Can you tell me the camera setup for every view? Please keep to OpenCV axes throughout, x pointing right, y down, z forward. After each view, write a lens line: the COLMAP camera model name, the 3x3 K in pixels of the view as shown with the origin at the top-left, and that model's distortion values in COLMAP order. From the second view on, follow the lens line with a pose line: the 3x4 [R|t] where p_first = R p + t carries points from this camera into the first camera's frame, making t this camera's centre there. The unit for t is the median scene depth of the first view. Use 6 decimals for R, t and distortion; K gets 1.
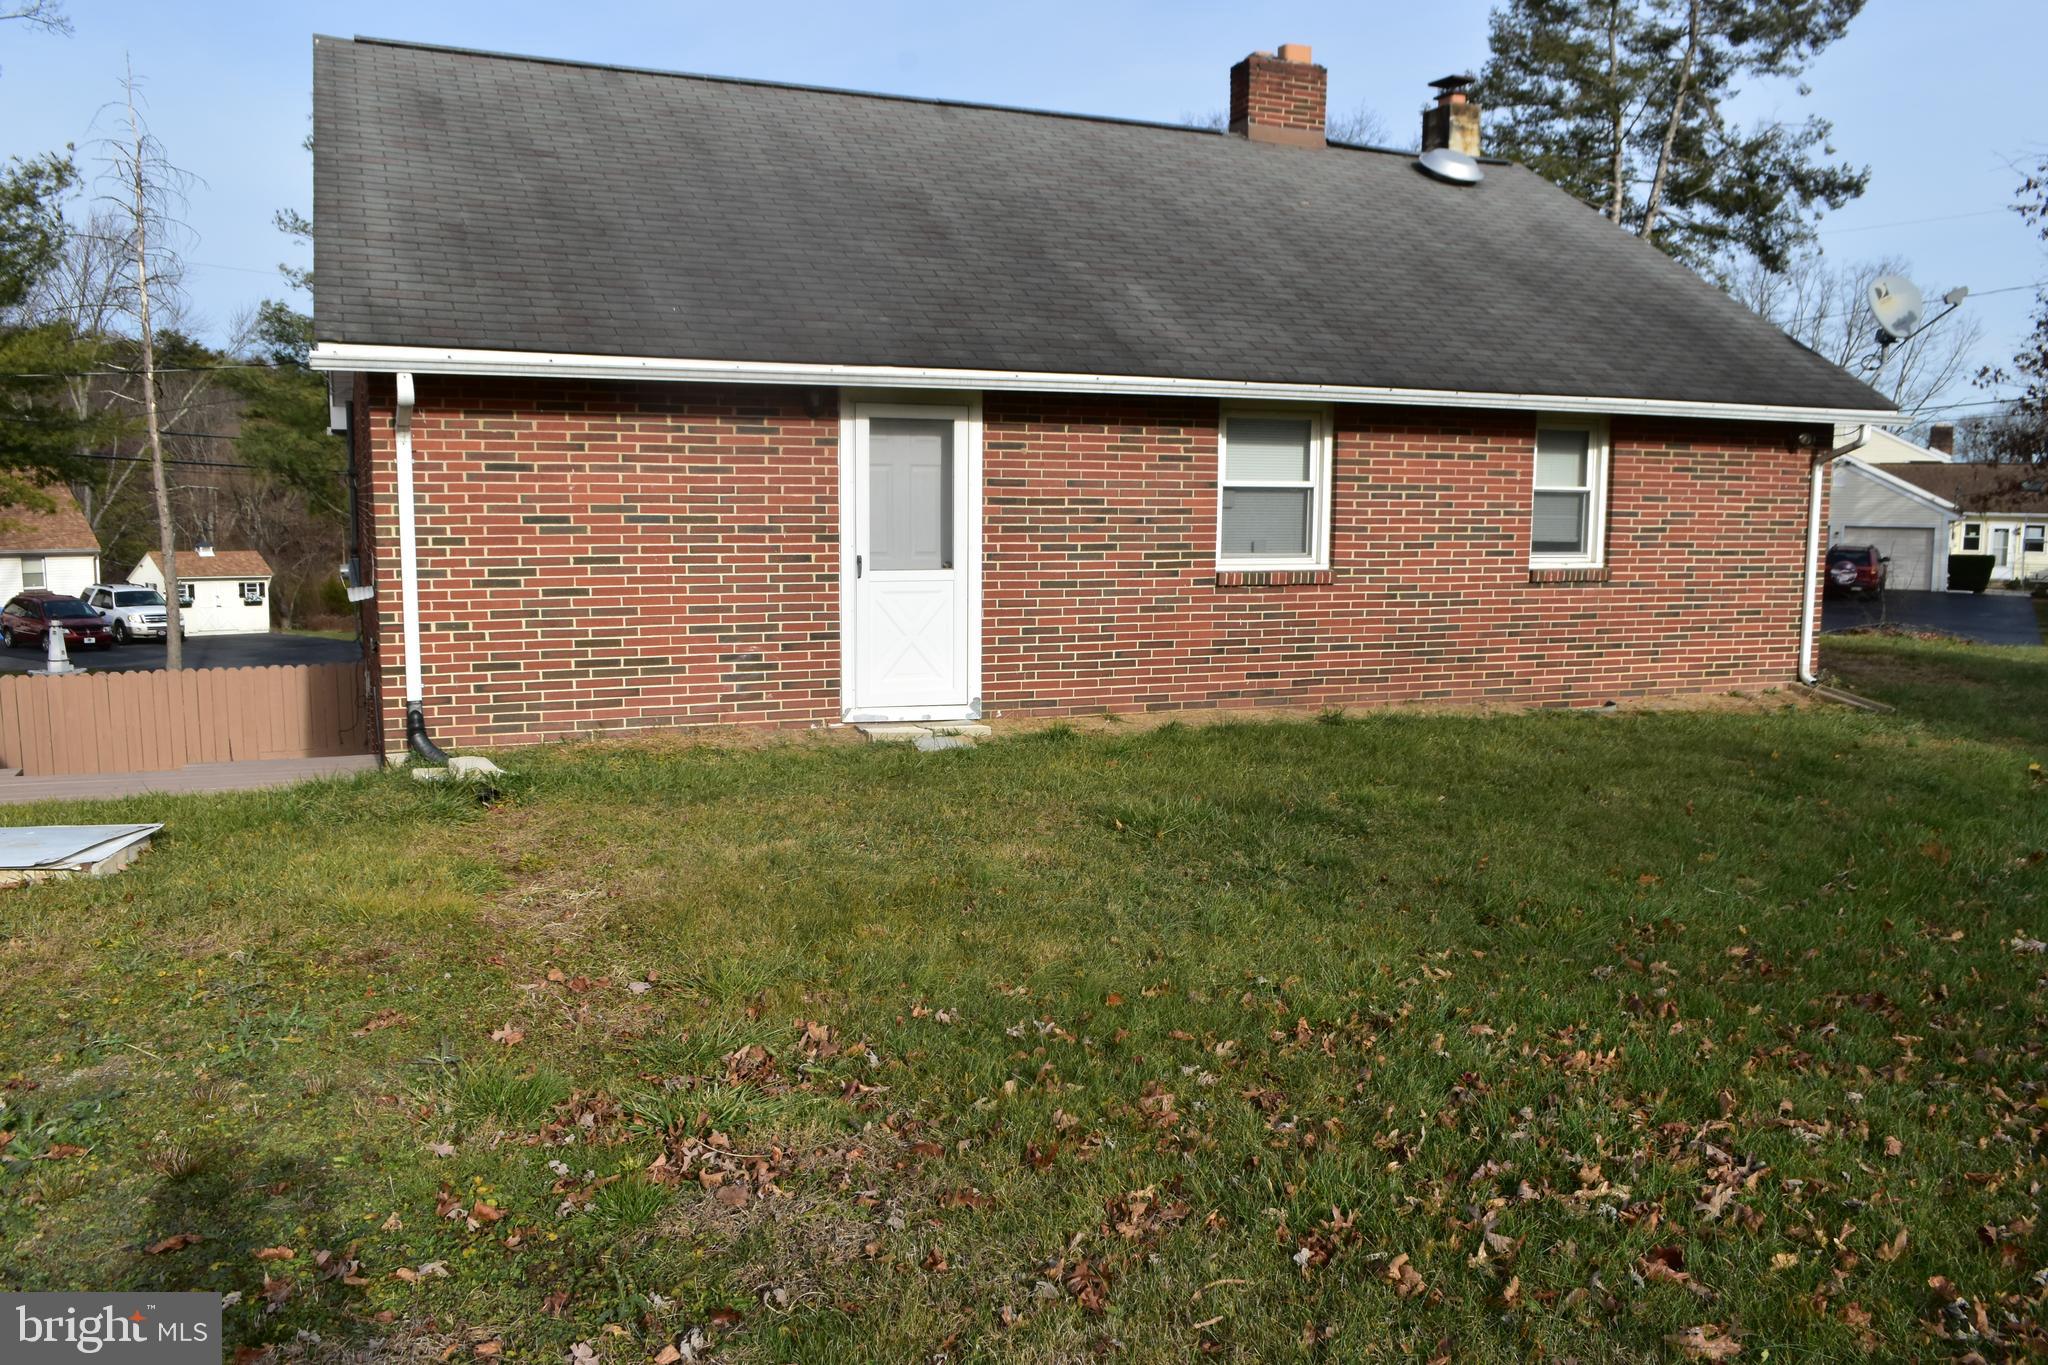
lens RADIAL K [[1628.4, 0, 1031.8], [0, 1628.4, 701.6], [0, 0, 1]] dist [-0.012165, 0.003080]
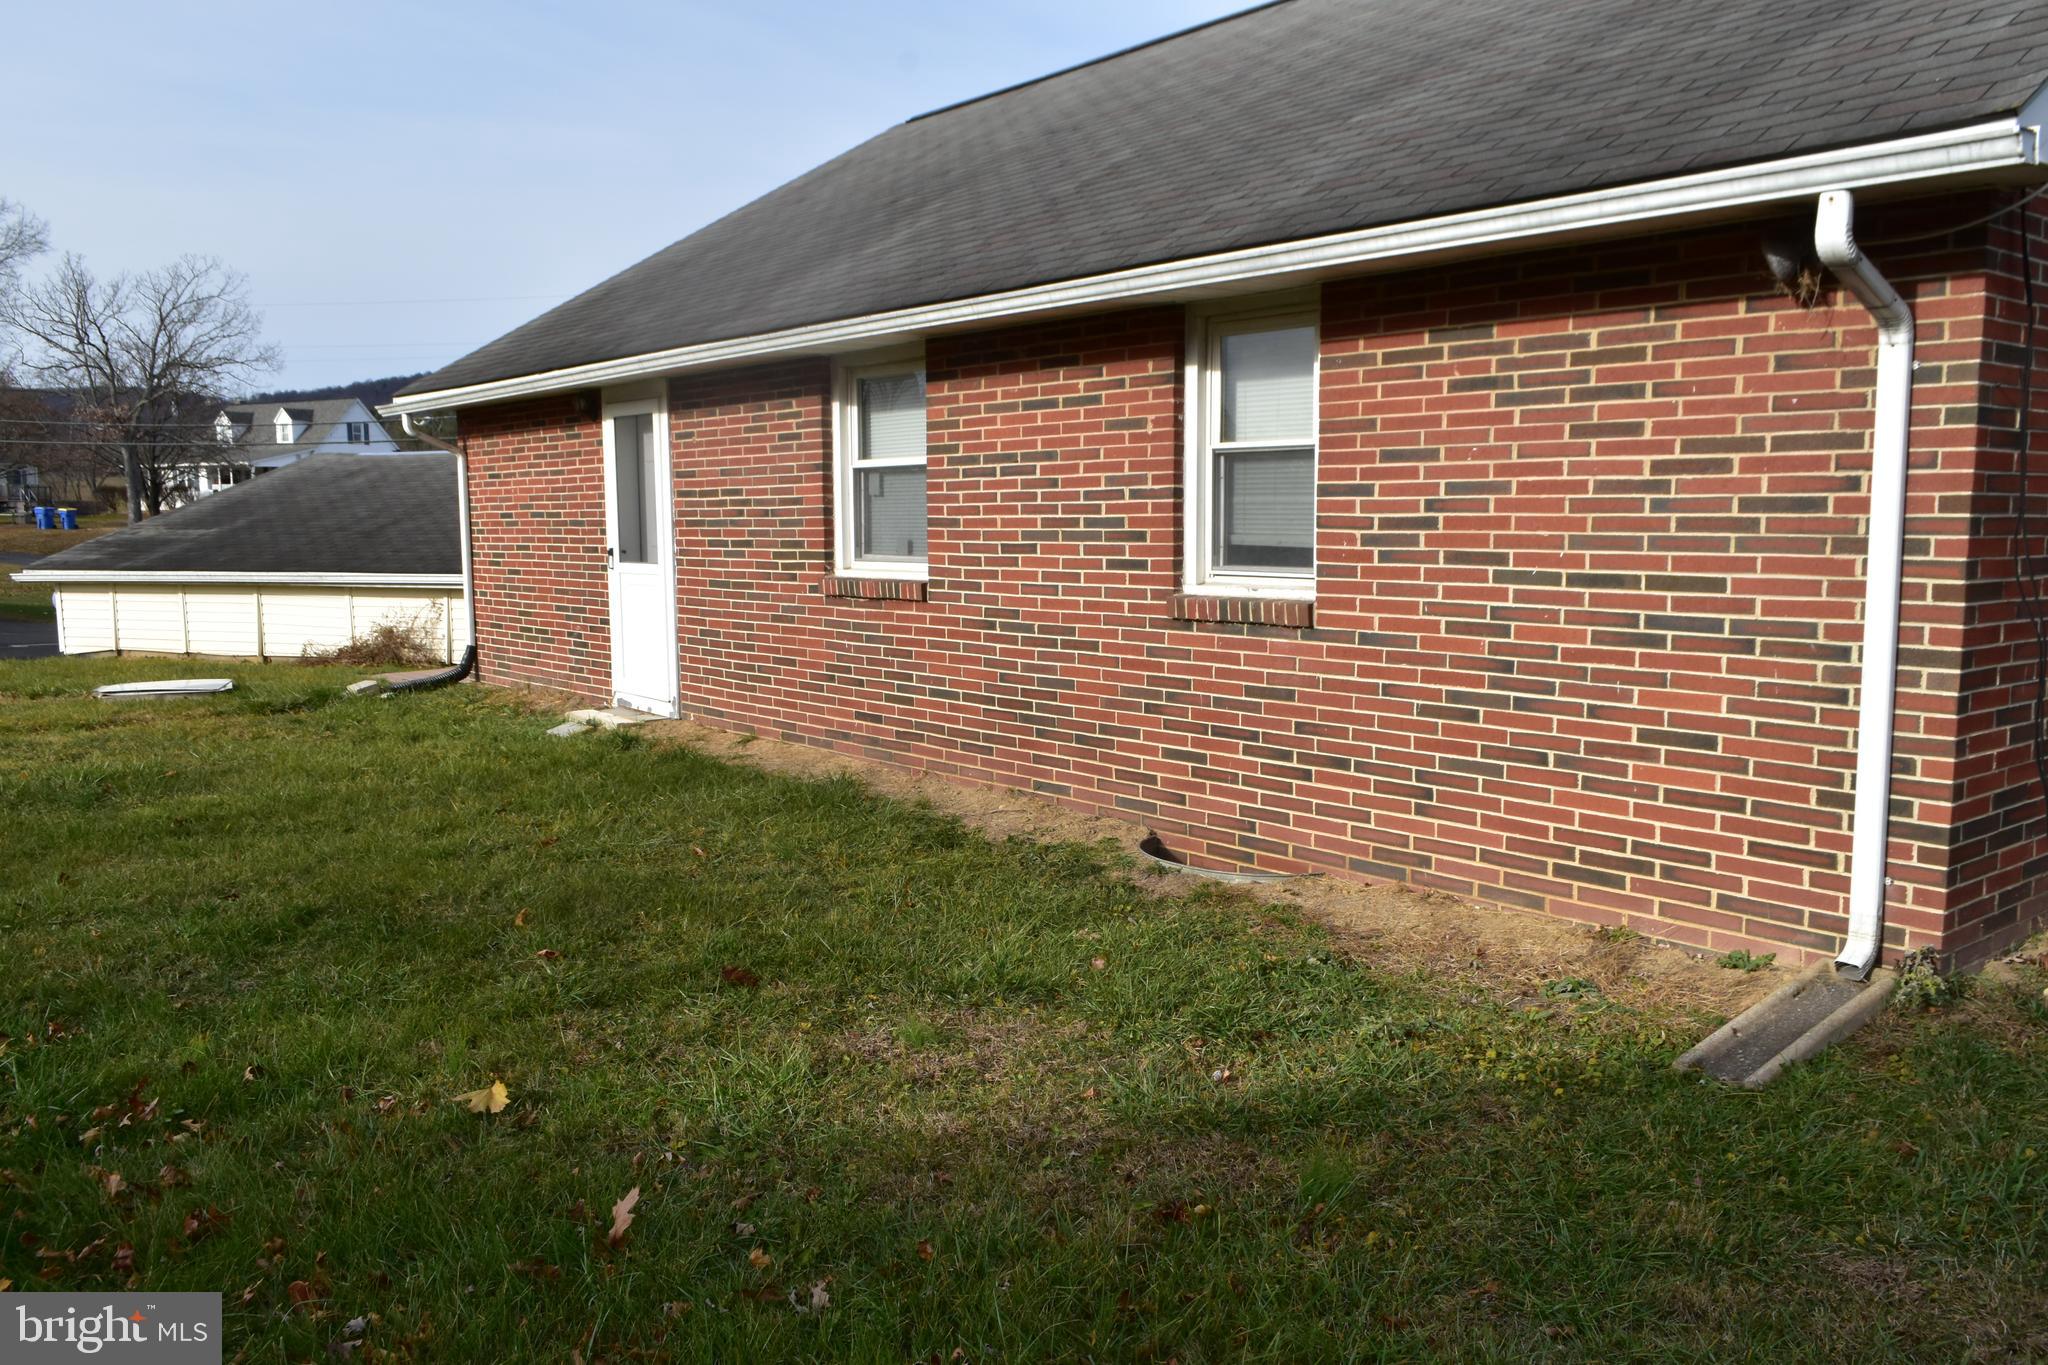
lens RADIAL K [[1628.4, 0, 1031.8], [0, 1628.4, 701.6], [0, 0, 1]] dist [-0.012165, 0.003080]
pose [[0.277038, 0.098943, -0.955751, 0.845694], [-0.110248, 0.991388, 0.070676, -0.081393], [0.954513, 0.085790, 0.285561, 0.821580]]
